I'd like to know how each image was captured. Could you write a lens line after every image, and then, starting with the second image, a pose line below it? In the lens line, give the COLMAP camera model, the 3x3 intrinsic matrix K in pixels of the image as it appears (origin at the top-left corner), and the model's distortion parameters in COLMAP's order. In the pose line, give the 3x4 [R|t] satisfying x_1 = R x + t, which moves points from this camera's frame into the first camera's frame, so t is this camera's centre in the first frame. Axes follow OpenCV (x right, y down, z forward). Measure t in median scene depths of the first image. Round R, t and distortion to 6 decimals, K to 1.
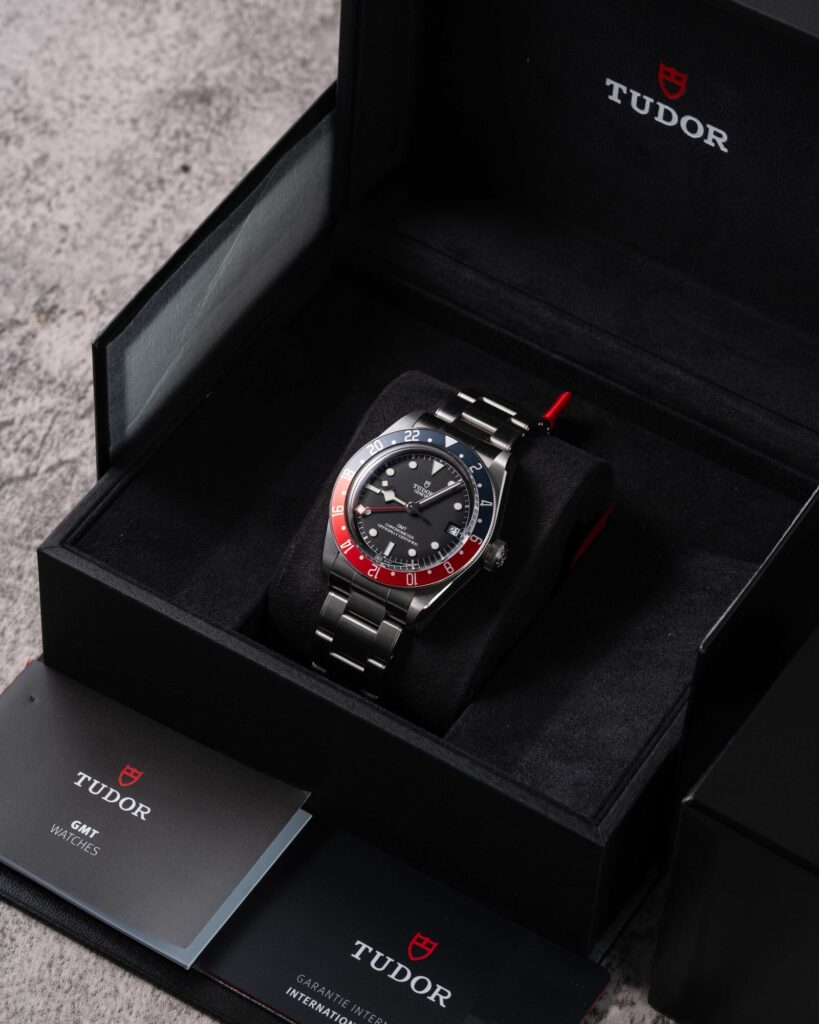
lens RADIAL K [[4752.4, 0, 410.1], [0, 4752.4, 512.3], [0, 0, 1]] dist [-0.243813, 0.000000]
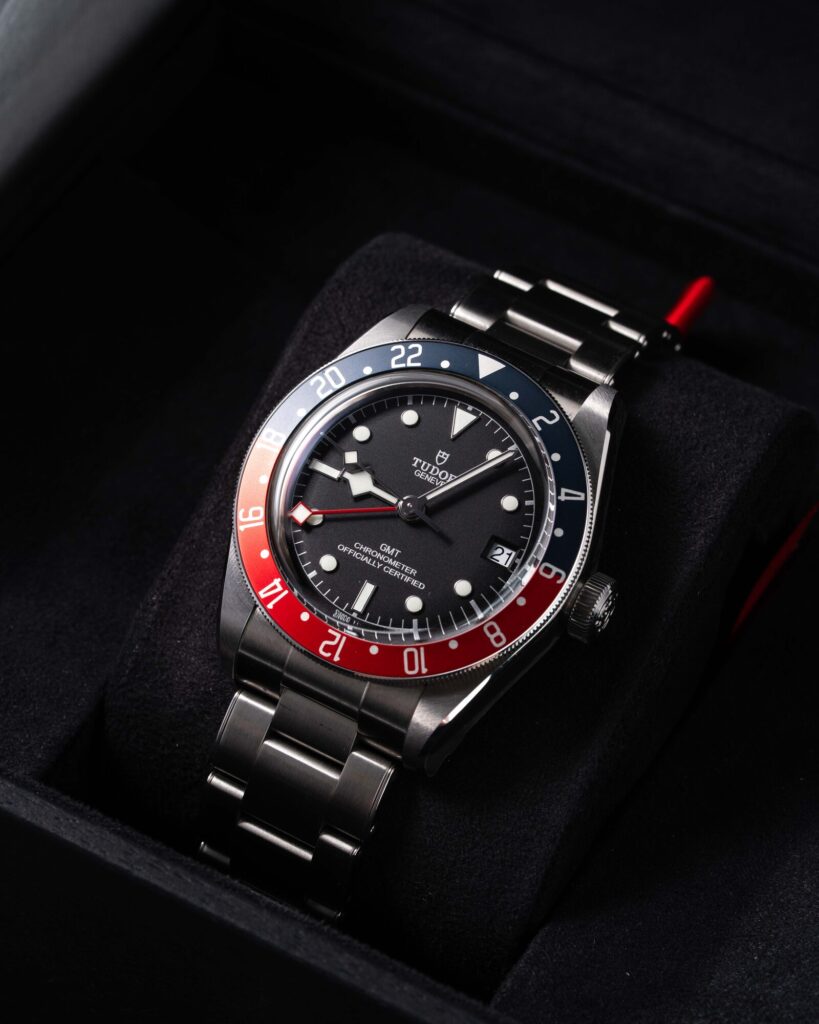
lens RADIAL K [[4752.4, 0, 408.4], [0, 4752.4, 511.3], [0, 0, 1]] dist [-0.243813, 0.000000]
pose [[0.999123, -0.016906, 0.038296, -0.017639], [0.017818, 0.999562, -0.023609, 0.010321], [-0.037881, 0.024270, 0.998987, 0.533661]]
